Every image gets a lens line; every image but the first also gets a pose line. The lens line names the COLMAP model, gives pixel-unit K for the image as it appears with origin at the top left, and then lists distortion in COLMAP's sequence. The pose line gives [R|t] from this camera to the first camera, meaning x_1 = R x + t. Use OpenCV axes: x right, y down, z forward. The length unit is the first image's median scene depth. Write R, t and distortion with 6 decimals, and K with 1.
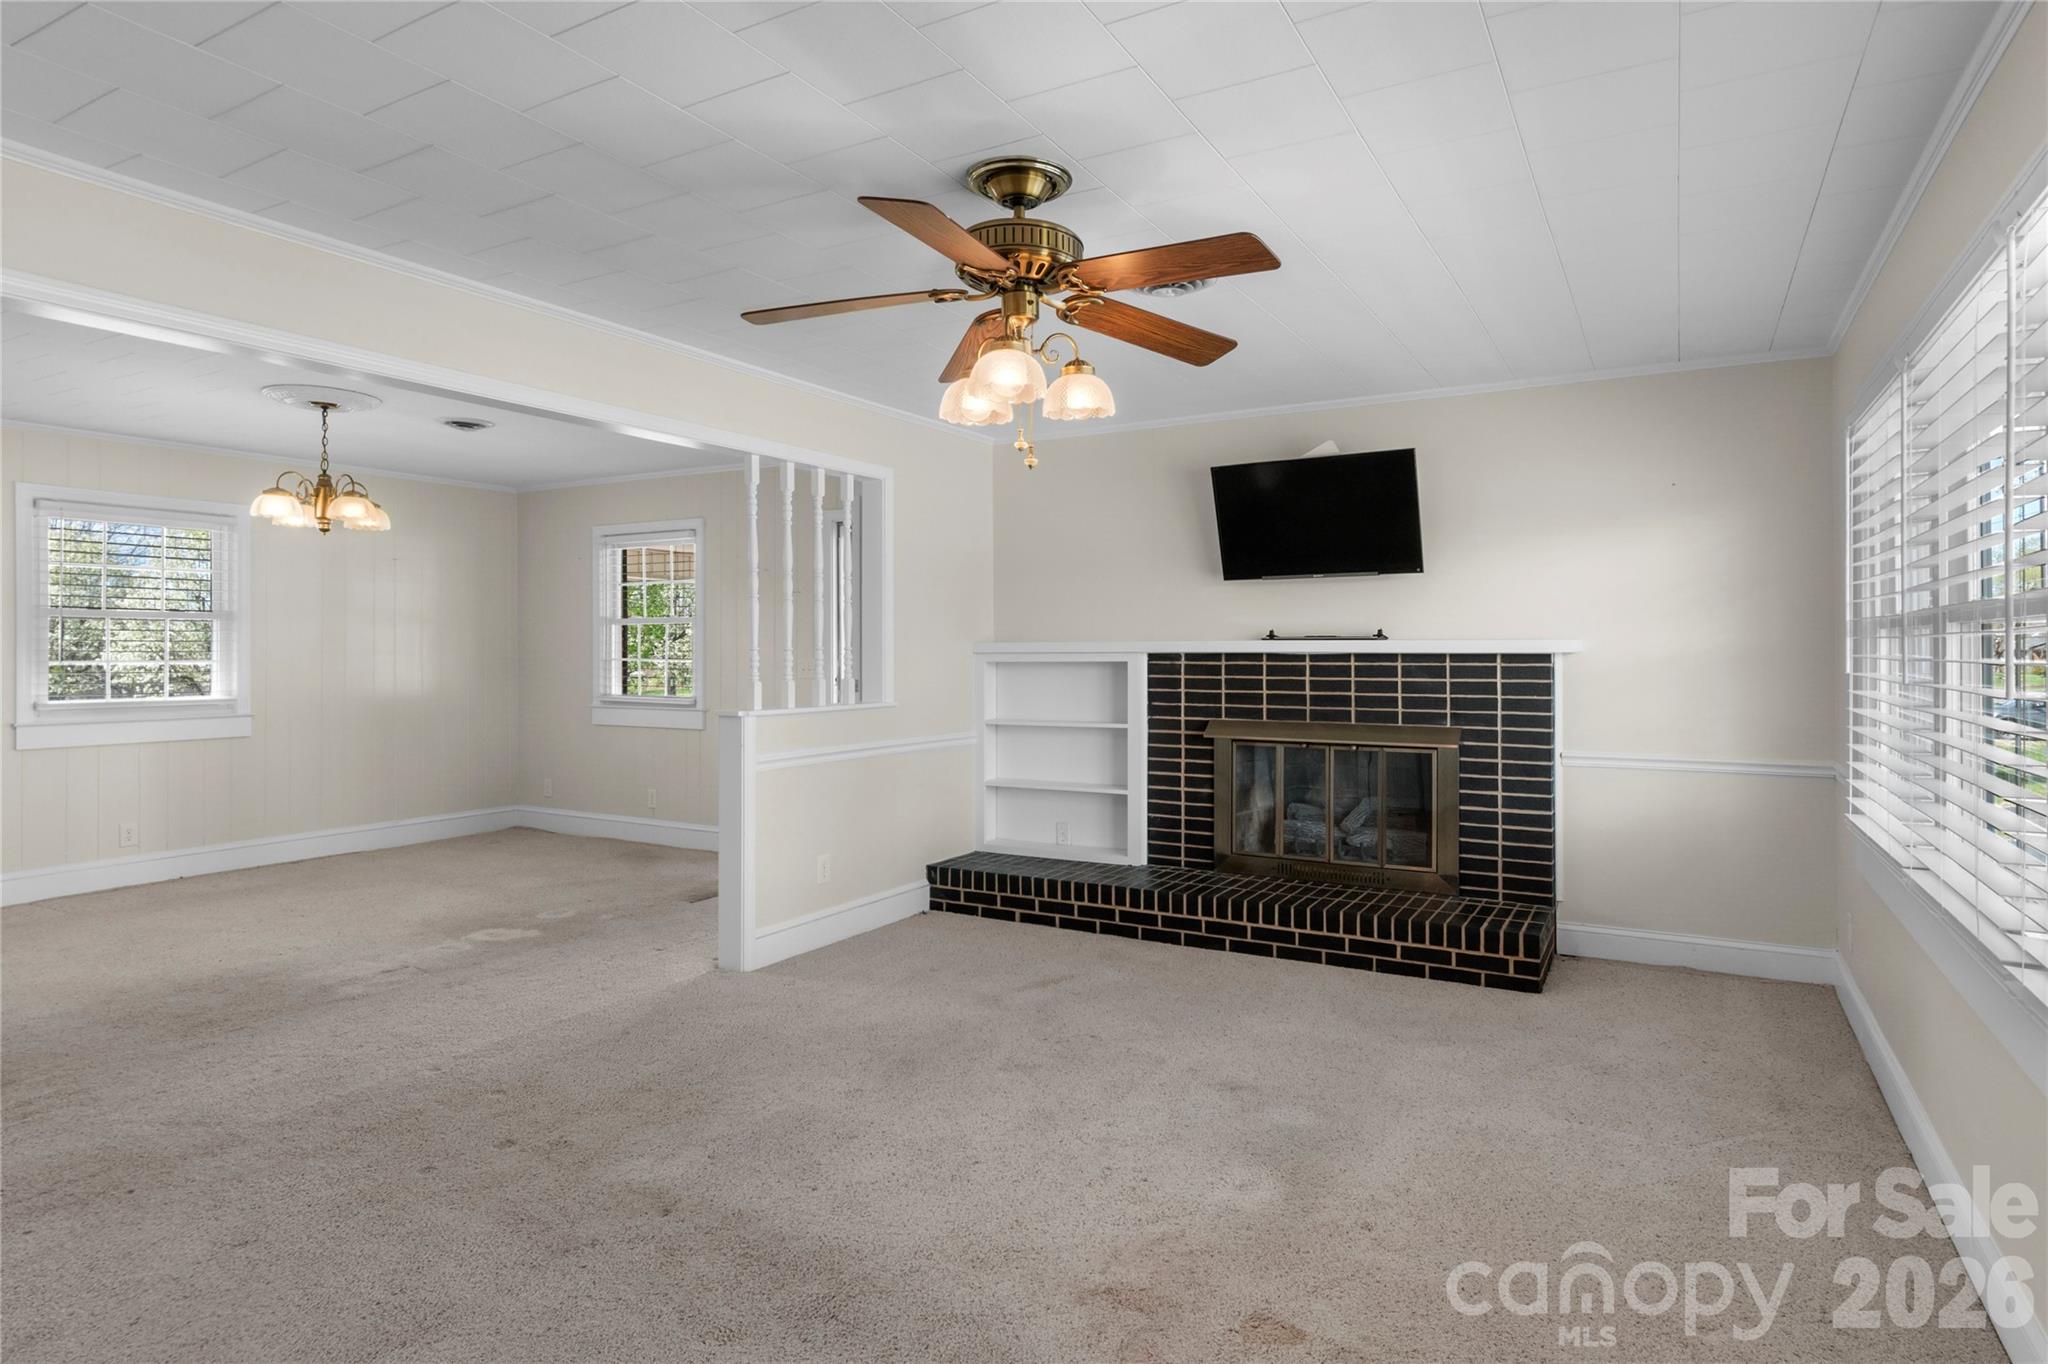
lens RADIAL K [[1093.7, 0, 1061.3], [0, 1093.7, 645.3], [0, 0, 1]] dist [-0.004316, -0.001521]
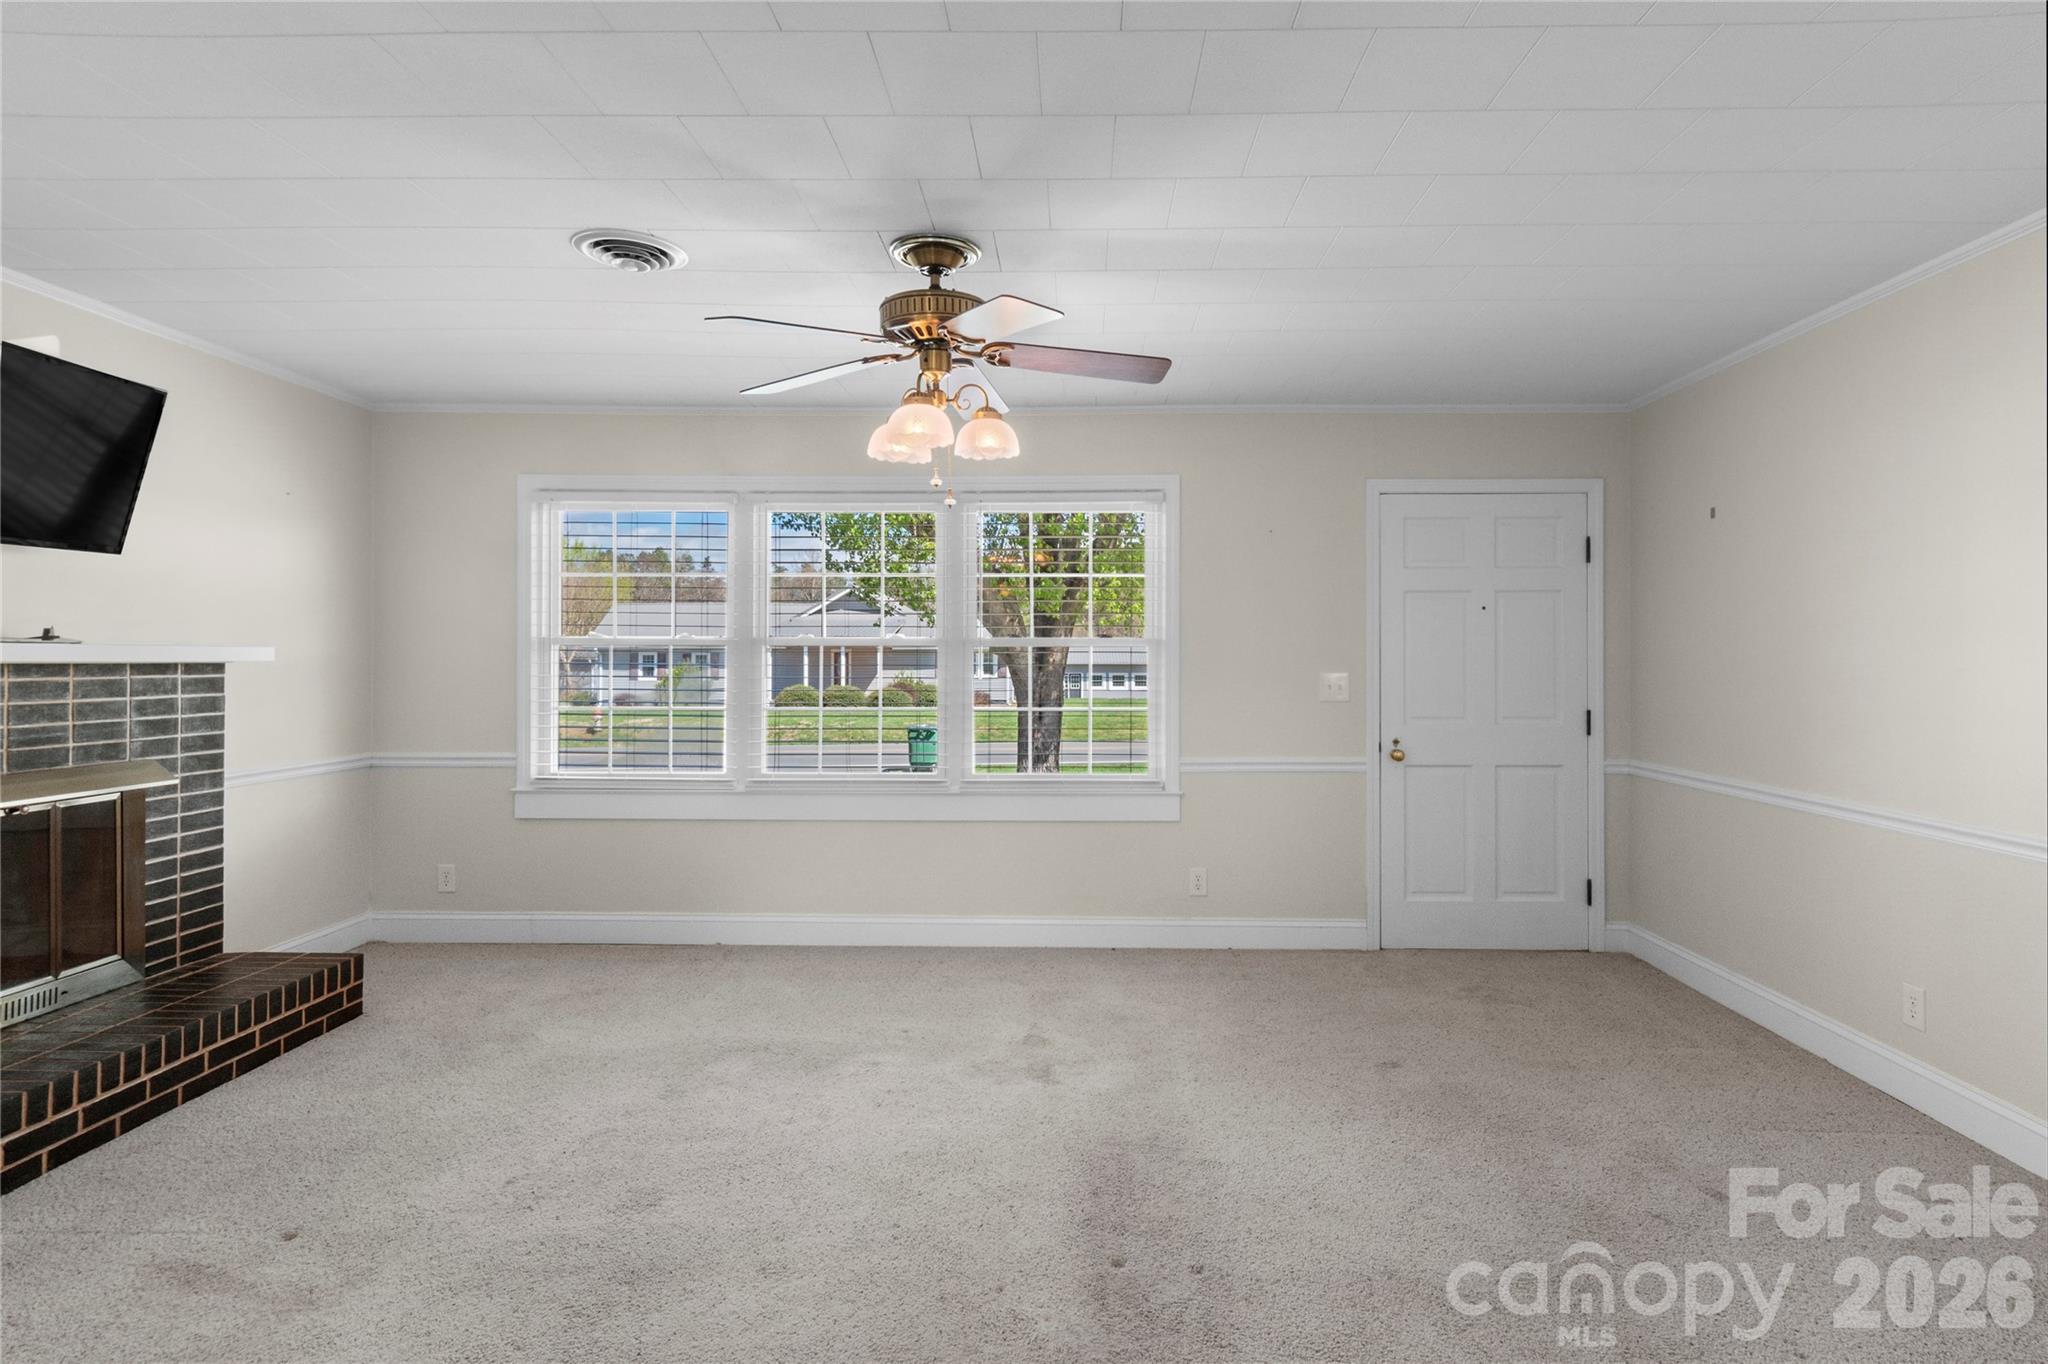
lens RADIAL K [[1116.1, 0, 1061.6], [0, 1116.1, 654.4], [0, 0, 1]] dist [0.000960, -0.000209]
pose [[-0.476235, 0.003766, 0.879310, -0.614945], [-0.006169, 0.999952, -0.007624, 0.003227], [-0.879296, -0.009055, -0.476189, 0.783884]]
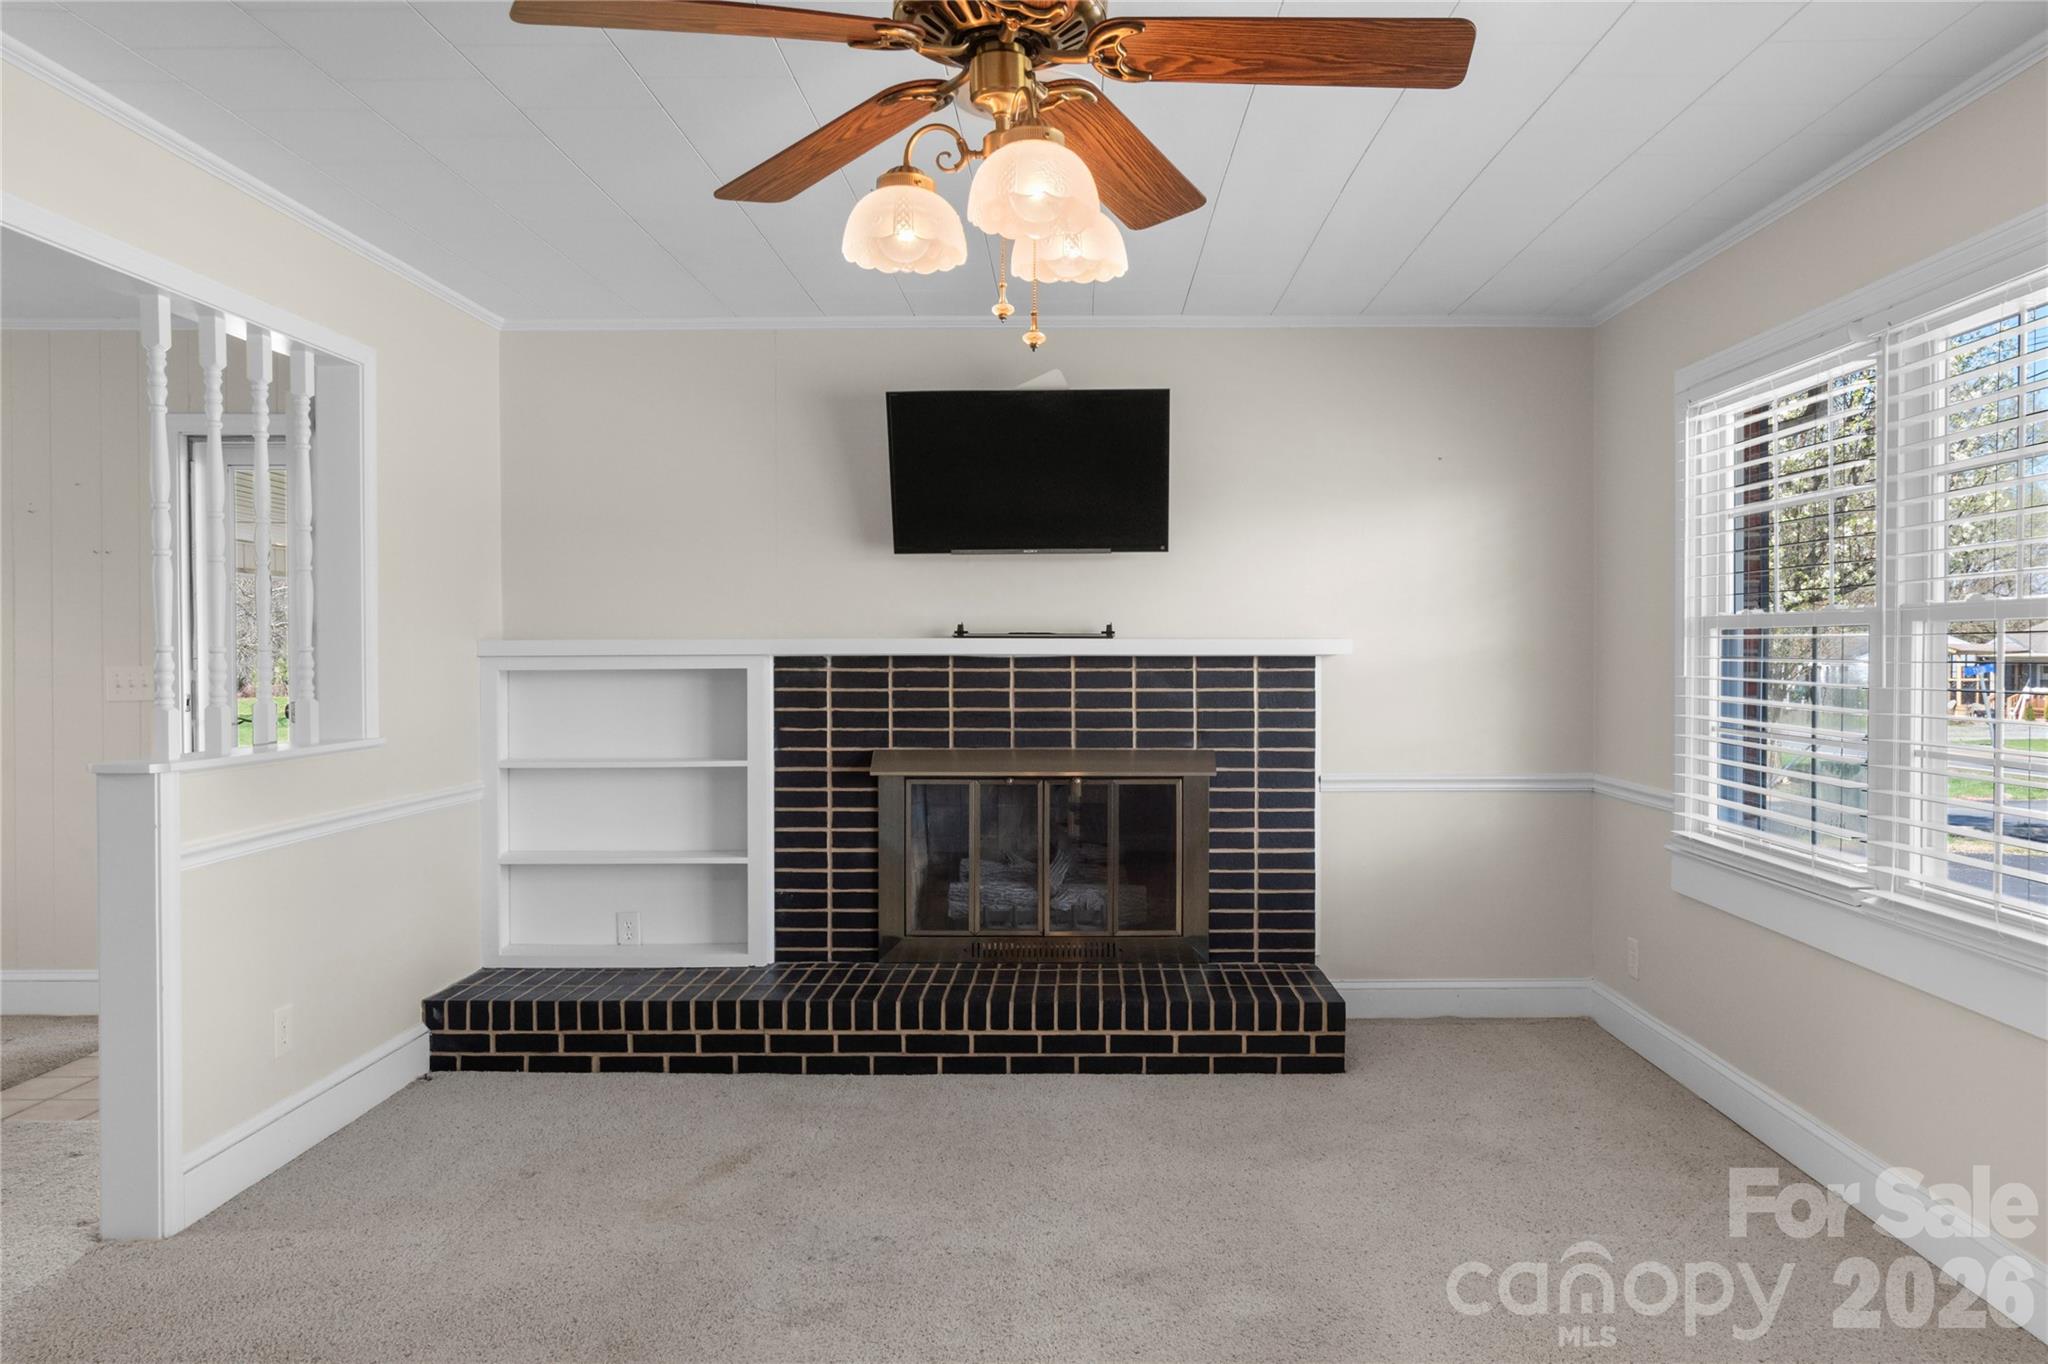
lens RADIAL K [[1385.8, 0, 1054.1], [0, 1385.8, 674.3], [0, 0, 1]] dist [-0.023192, -0.000007]
pose [[0.878601, -0.007431, 0.477498, -0.204943], [-0.001837, 0.999819, 0.018940, 0.001885], [-0.477552, -0.017518, 0.878429, 0.171135]]
